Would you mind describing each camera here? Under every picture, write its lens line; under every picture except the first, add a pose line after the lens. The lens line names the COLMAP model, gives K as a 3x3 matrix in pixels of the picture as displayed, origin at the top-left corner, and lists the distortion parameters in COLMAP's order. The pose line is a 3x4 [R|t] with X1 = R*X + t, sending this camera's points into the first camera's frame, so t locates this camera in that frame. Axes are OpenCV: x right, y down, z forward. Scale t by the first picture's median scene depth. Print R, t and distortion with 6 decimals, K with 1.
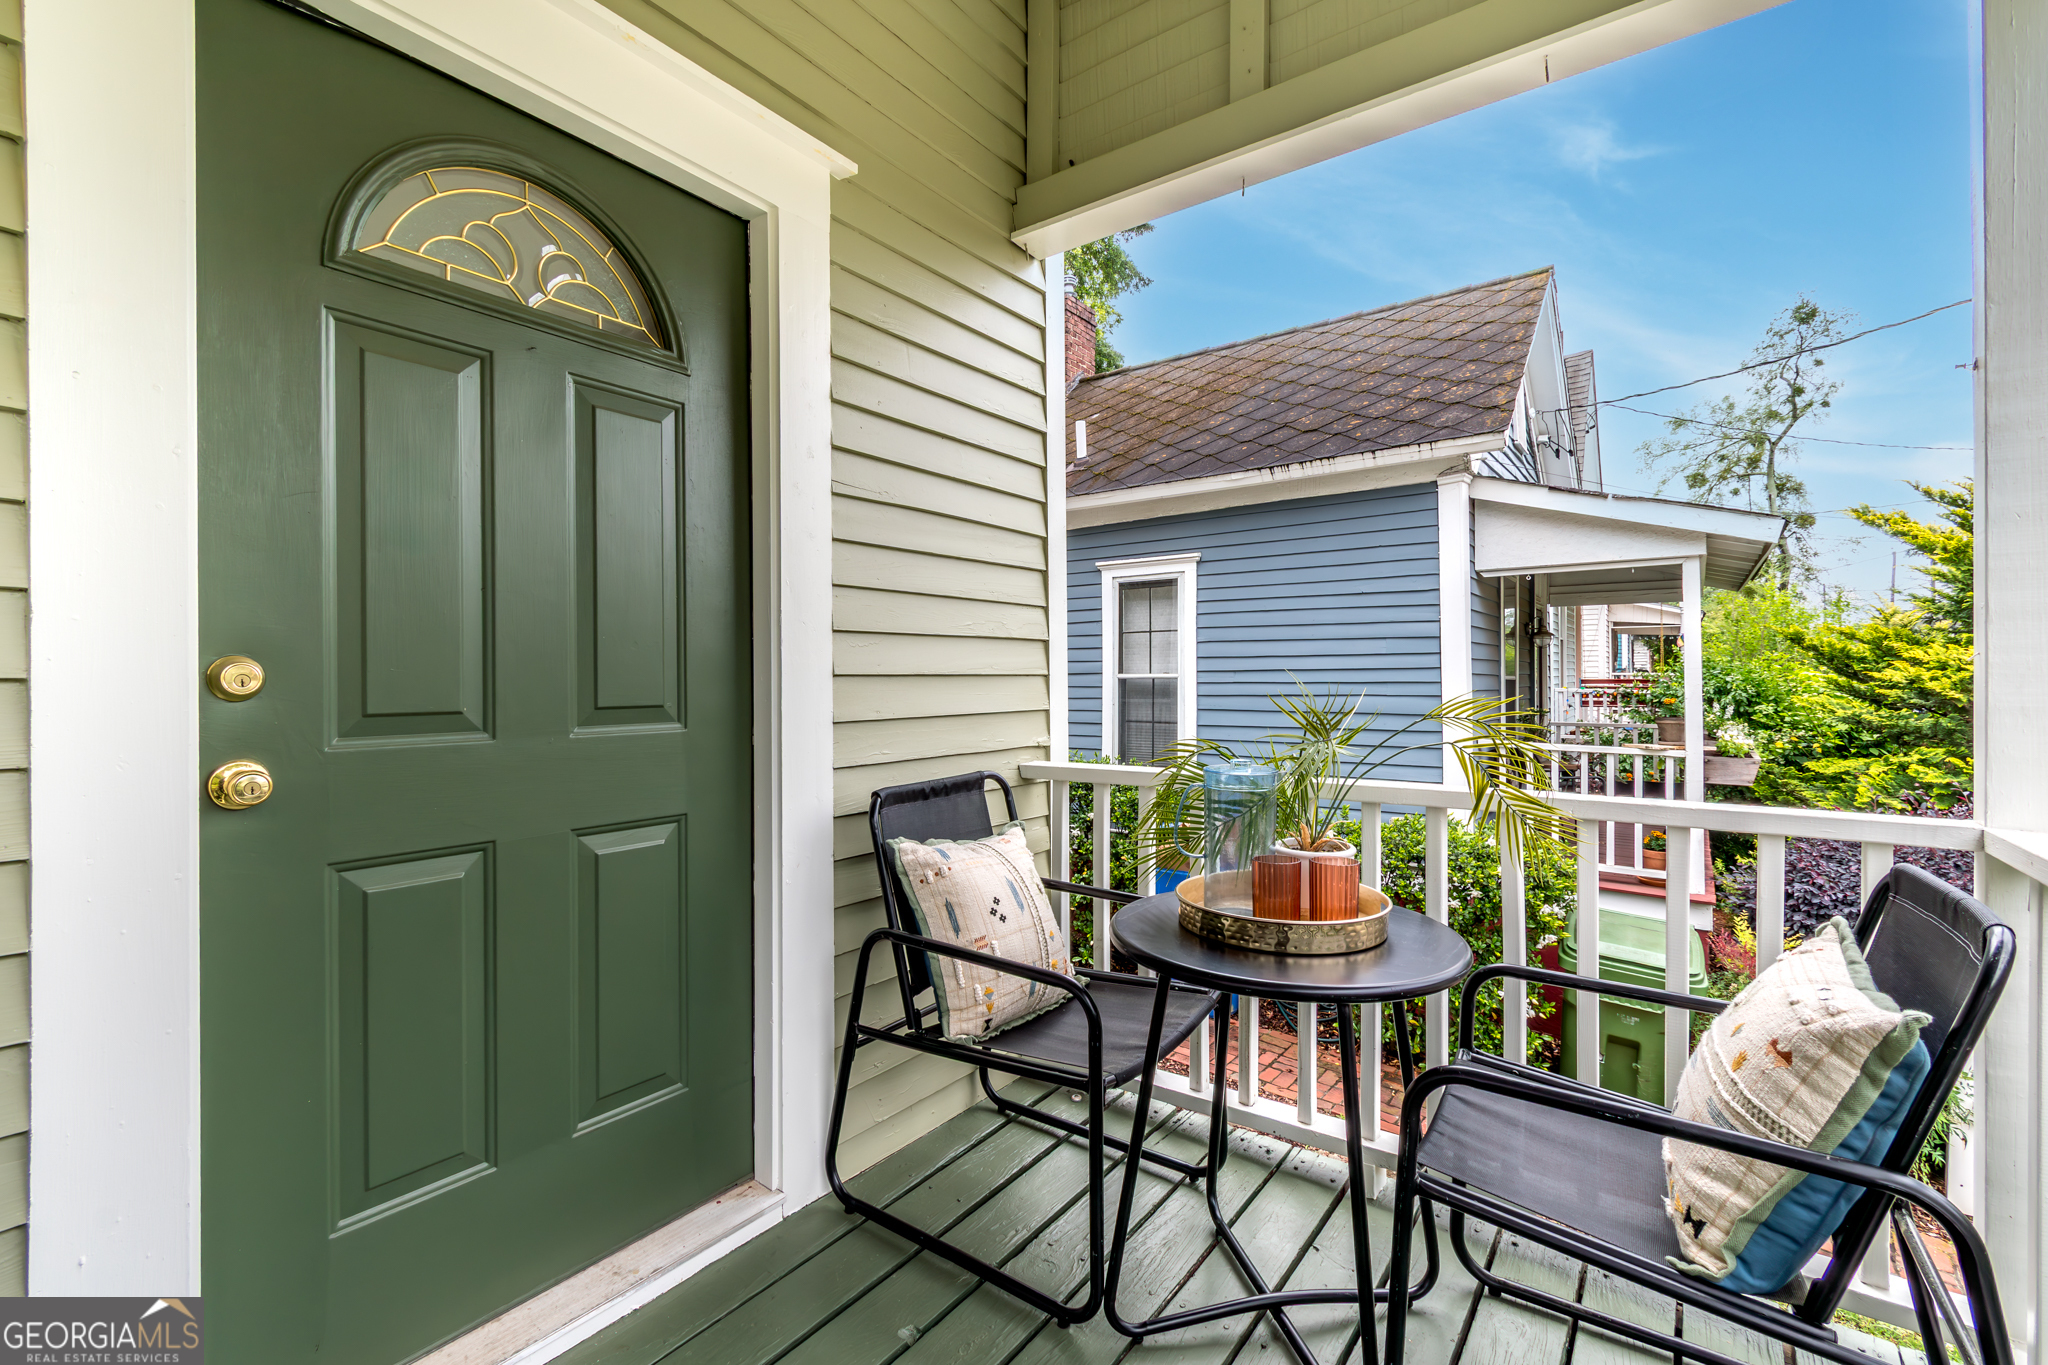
lens RADIAL K [[938.7, 0, 1032.1], [0, 938.7, 672.3], [0, 0, 1]] dist [0.004073, -0.000525]
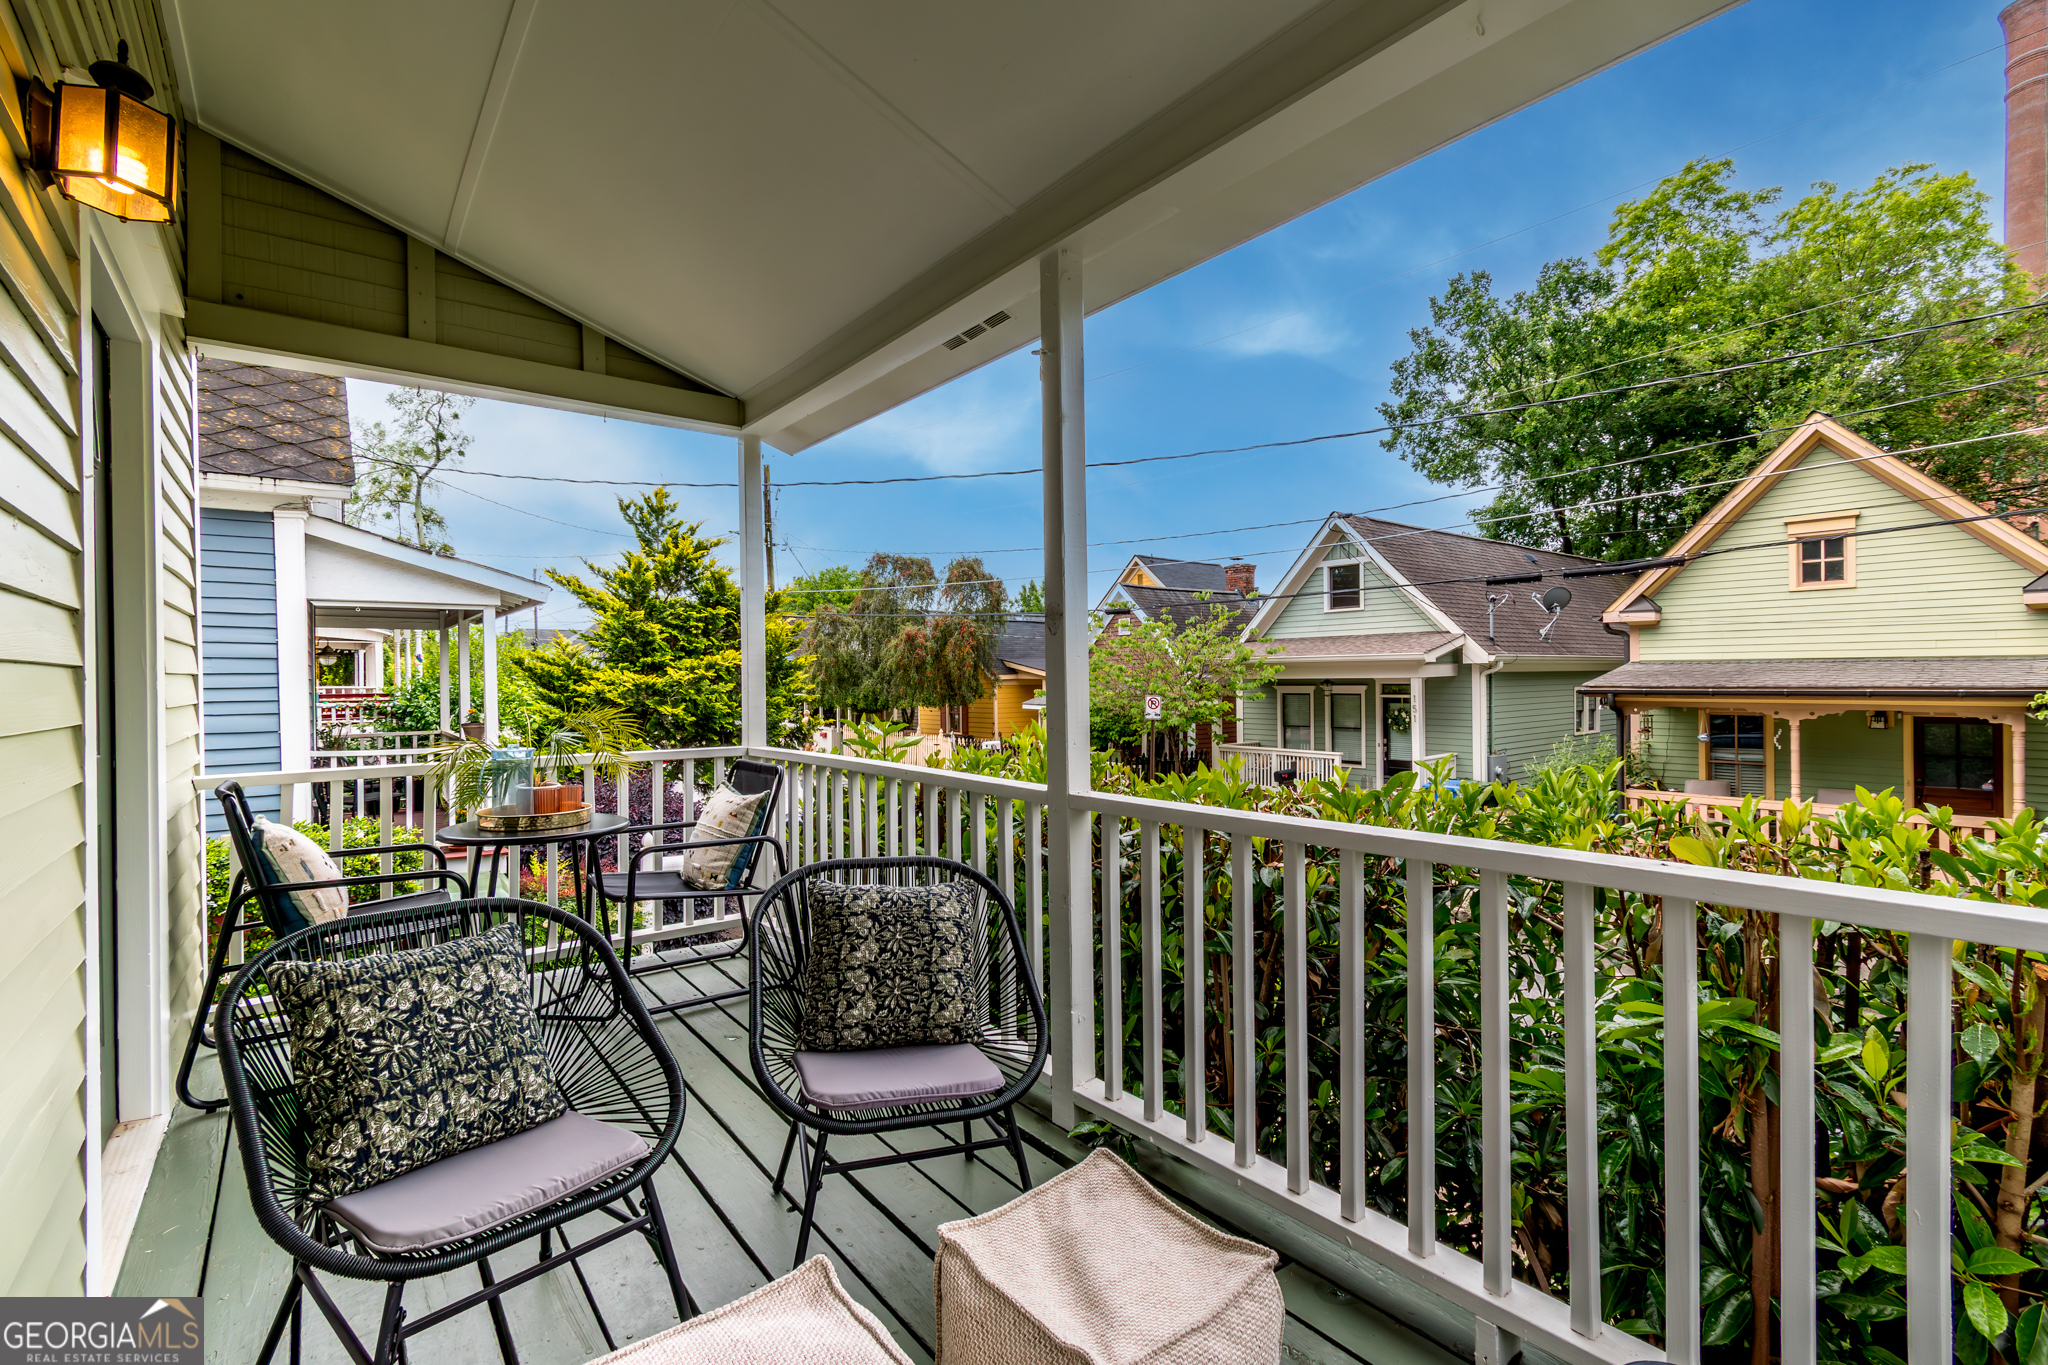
lens RADIAL K [[938.7, 0, 1032.1], [0, 938.7, 672.3], [0, 0, 1]] dist [0.004073, -0.000525]
pose [[0.307252, 0.008597, 0.951589, -0.251468], [0.004043, 0.999938, -0.010339, -0.004362], [-0.951620, 0.007024, 0.307198, -0.123012]]
